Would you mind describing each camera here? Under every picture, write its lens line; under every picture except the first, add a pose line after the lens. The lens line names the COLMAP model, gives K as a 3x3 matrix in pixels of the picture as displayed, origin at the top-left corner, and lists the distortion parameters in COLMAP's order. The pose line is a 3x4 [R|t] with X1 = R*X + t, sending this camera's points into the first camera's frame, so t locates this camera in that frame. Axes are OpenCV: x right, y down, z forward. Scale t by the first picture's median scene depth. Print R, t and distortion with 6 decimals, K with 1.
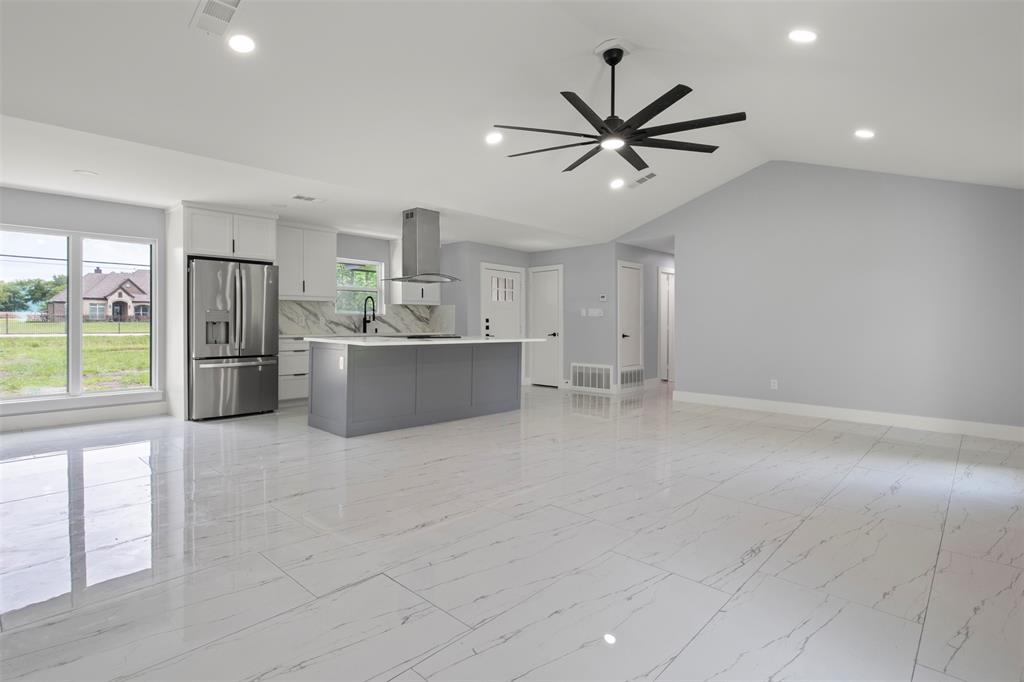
lens RADIAL K [[515.9, 0, 510.7], [0, 515.9, 325.8], [0, 0, 1]] dist [-0.011456, 0.000087]
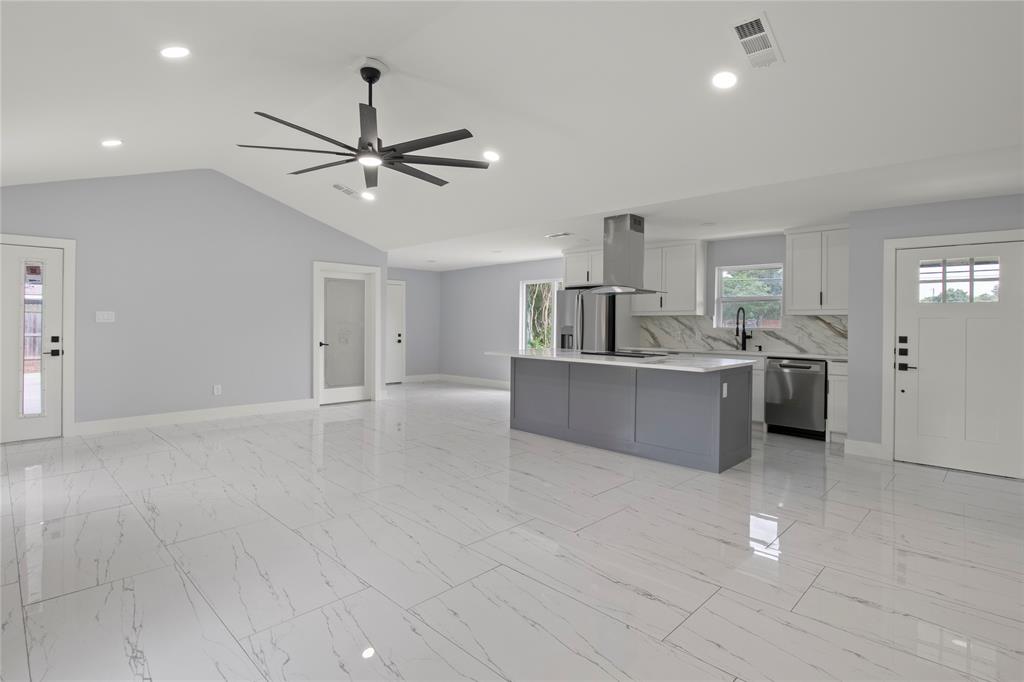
lens RADIAL K [[515.9, 0, 510.7], [0, 515.9, 325.8], [0, 0, 1]] dist [-0.011456, 0.000087]
pose [[-0.028211, -0.003631, -0.999595, 0.554597], [-0.017579, 0.999841, -0.003136, -0.016598], [0.999447, 0.017483, -0.028271, 0.608774]]
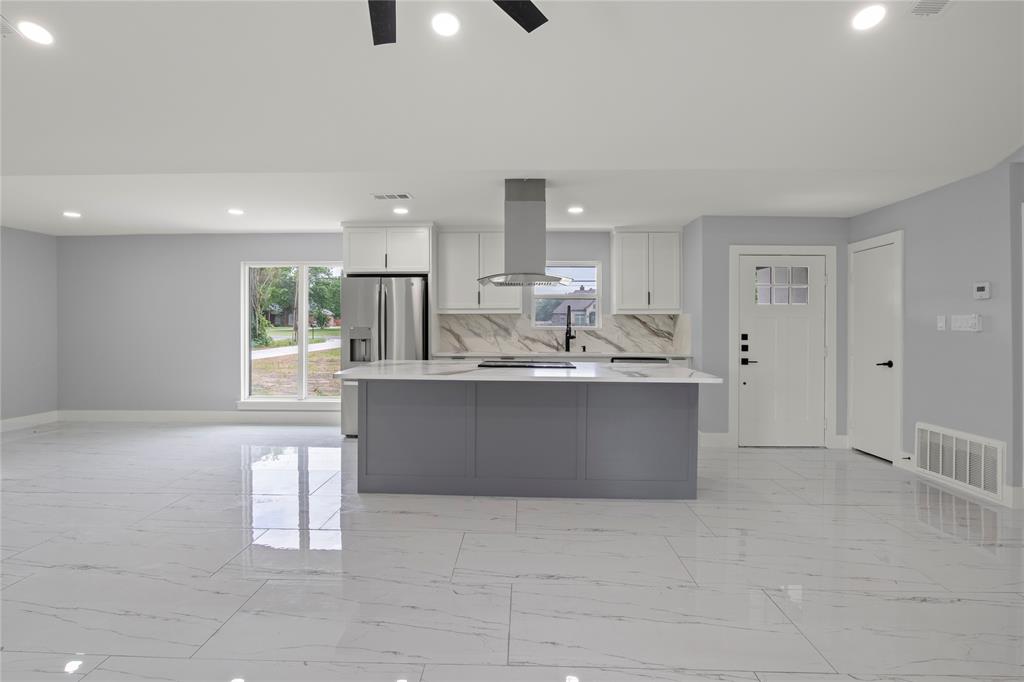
lens RADIAL K [[511.0, 0, 511.4], [0, 511.0, 329.1], [0, 0, 1]] dist [-0.009300, 0.000672]
pose [[0.657737, 0.000138, -0.753248, 0.247142], [-0.003938, 0.999987, -0.003256, -0.017197], [0.753238, 0.005108, 0.657729, 0.392103]]
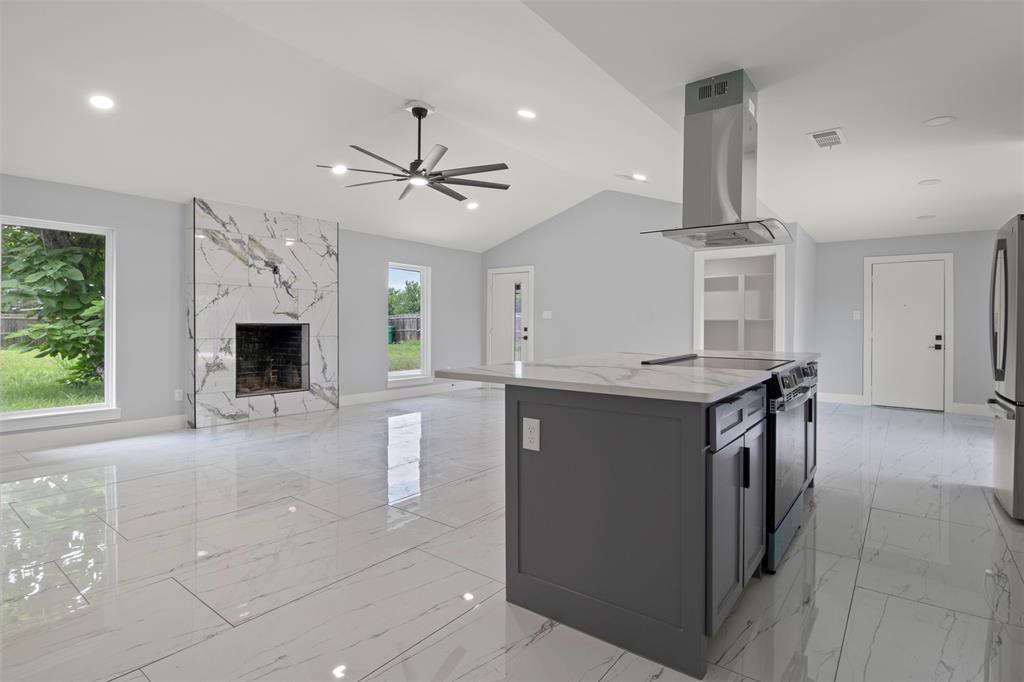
lens RADIAL K [[520.4, 0, 510.1], [0, 520.4, 327.2], [0, 0, 1]] dist [-0.019916, -0.000621]
pose [[-0.996256, -0.014623, -0.085212, 0.037141], [-0.015773, 0.999793, 0.012841, -0.008789], [0.085007, 0.014137, -0.996280, 1.063439]]
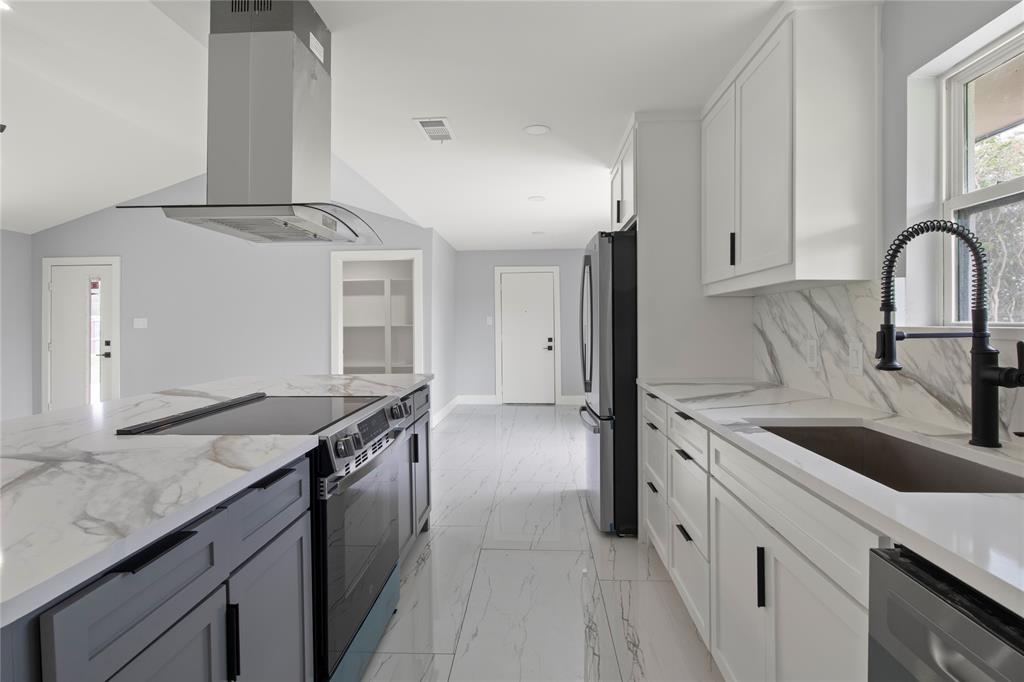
lens RADIAL K [[515.9, 0, 510.7], [0, 515.9, 325.8], [0, 0, 1]] dist [-0.011456, 0.000087]
pose [[-0.770419, 0.001437, -0.637536, -0.061209], [-0.002611, 0.999982, 0.005409, -0.023129], [0.637532, 0.005832, -0.770402, 0.982810]]
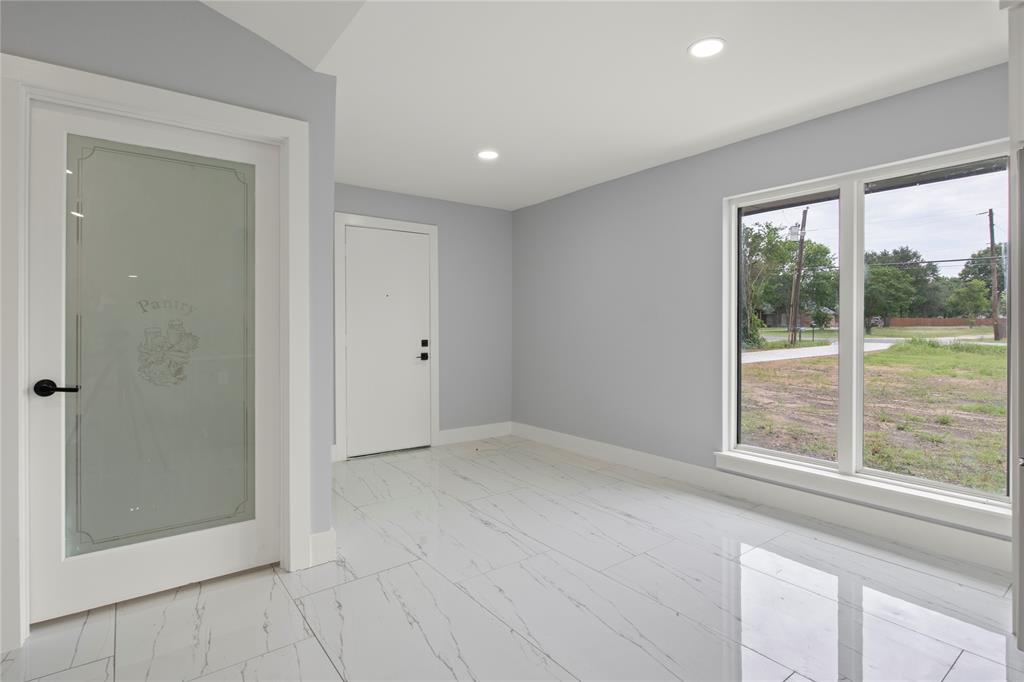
lens RADIAL K [[511.0, 0, 511.4], [0, 511.0, 329.1], [0, 0, 1]] dist [-0.009300, 0.000672]
pose [[-0.178096, -0.000833, -0.984013, -0.167268], [-0.008482, 0.999964, 0.000688, -0.009633], [0.983977, 0.008469, -0.178097, 0.496987]]
